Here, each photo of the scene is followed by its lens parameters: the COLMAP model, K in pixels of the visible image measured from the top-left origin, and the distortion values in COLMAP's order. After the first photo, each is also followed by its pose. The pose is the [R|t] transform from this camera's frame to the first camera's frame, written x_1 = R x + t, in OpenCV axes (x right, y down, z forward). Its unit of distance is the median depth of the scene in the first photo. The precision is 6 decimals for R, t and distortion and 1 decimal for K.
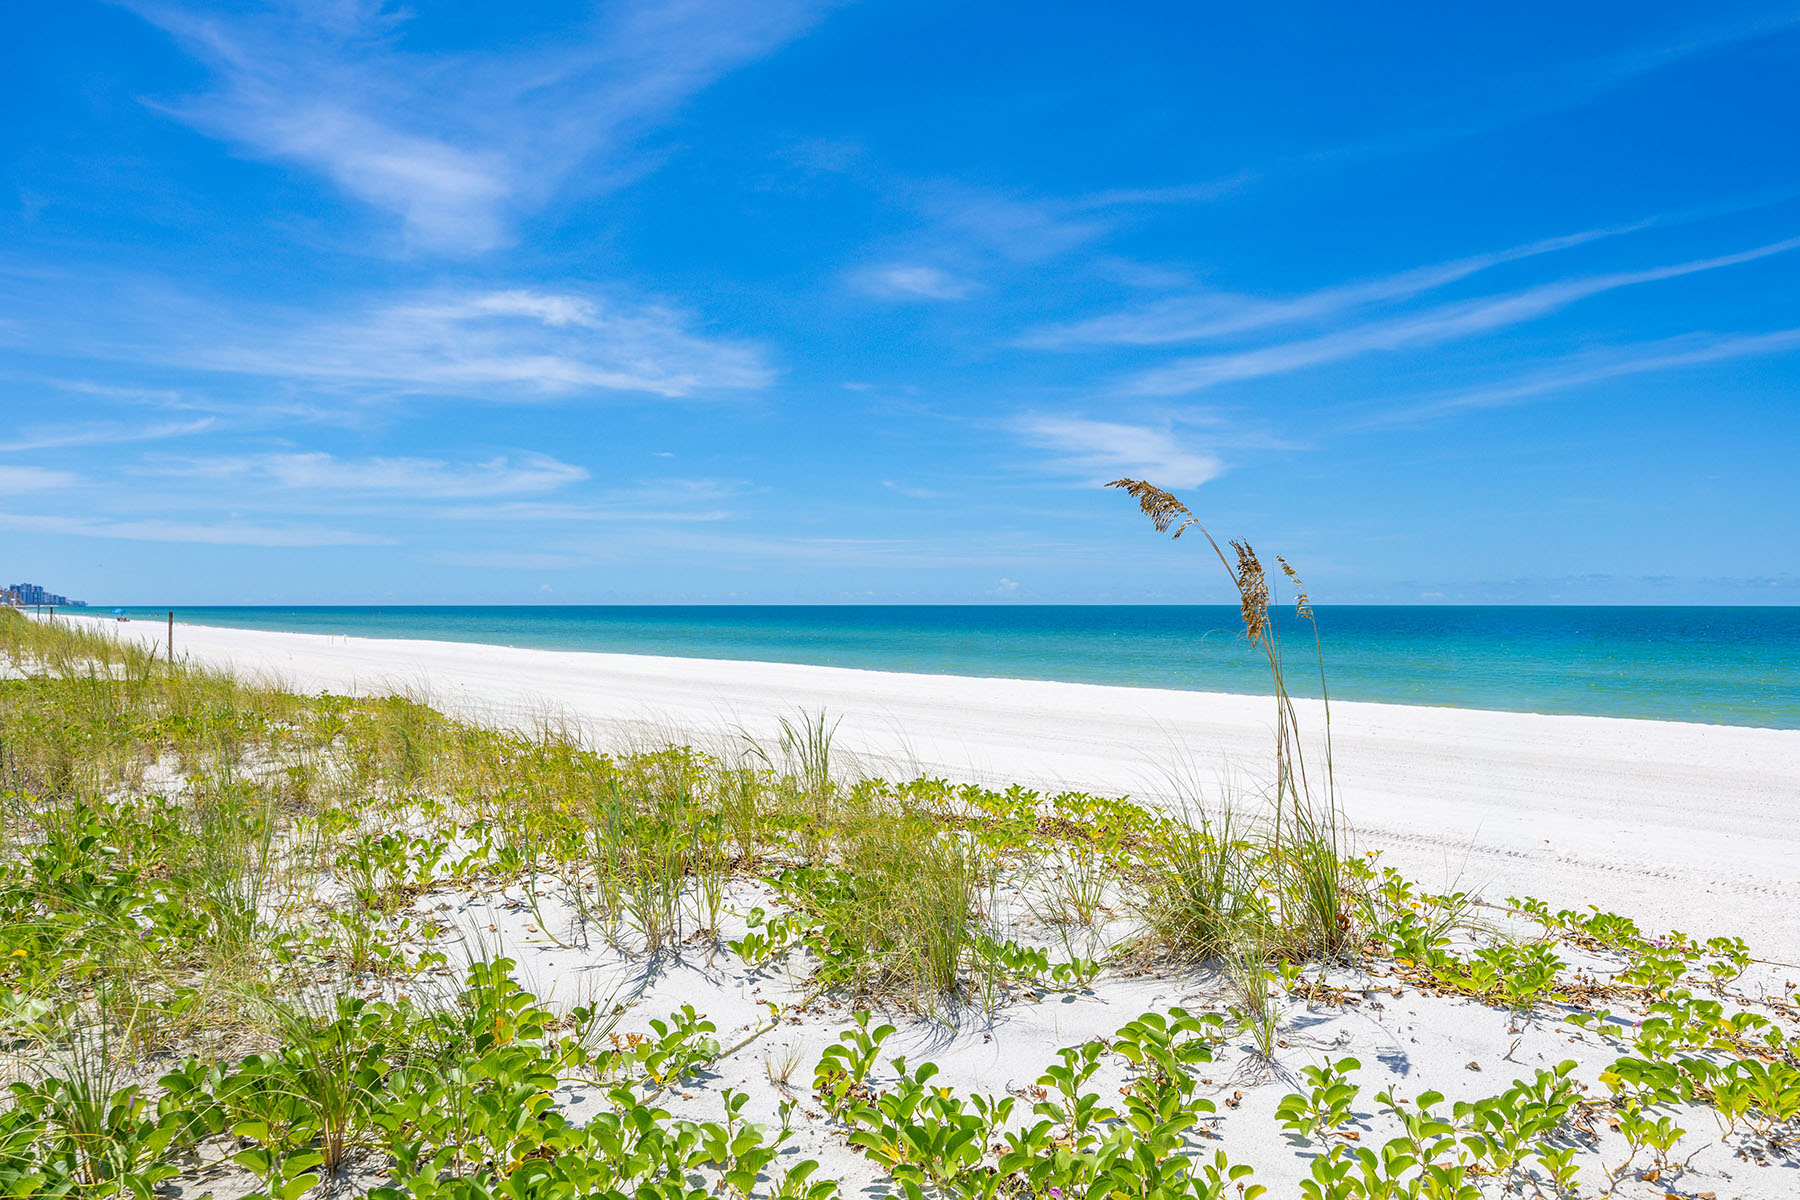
lens RADIAL K [[1440.5, 0, 891.7], [0, 1440.5, 596.9], [0, 0, 1]] dist [-0.004767, -0.006458]
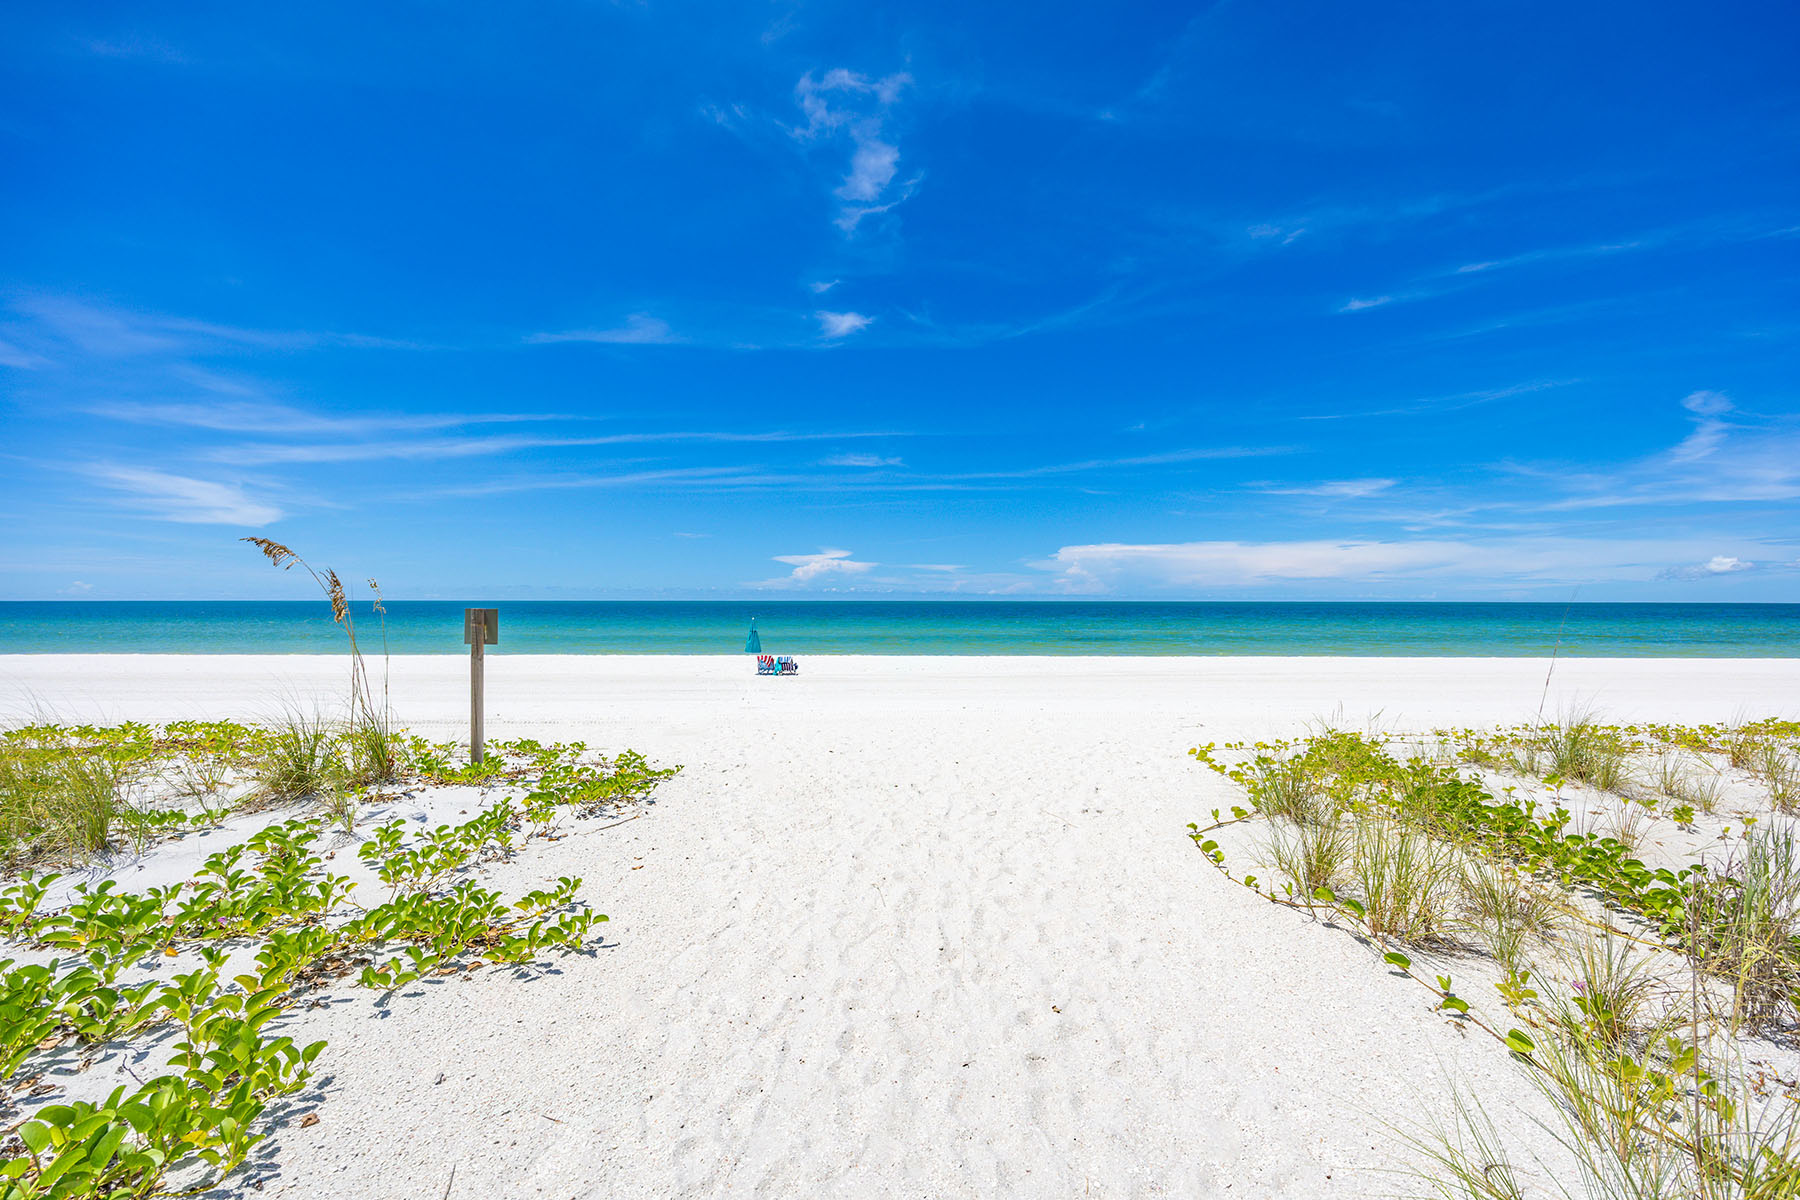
lens RADIAL K [[681.7, 0, 901.1], [0, 681.7, 607.3], [0, 0, 1]] dist [-0.001353, 0.000231]
pose [[0.572269, -0.005646, 0.820047, -0.066321], [-0.006519, 0.999913, 0.011434, -0.006877], [-0.820040, -0.011889, 0.572182, -0.145944]]
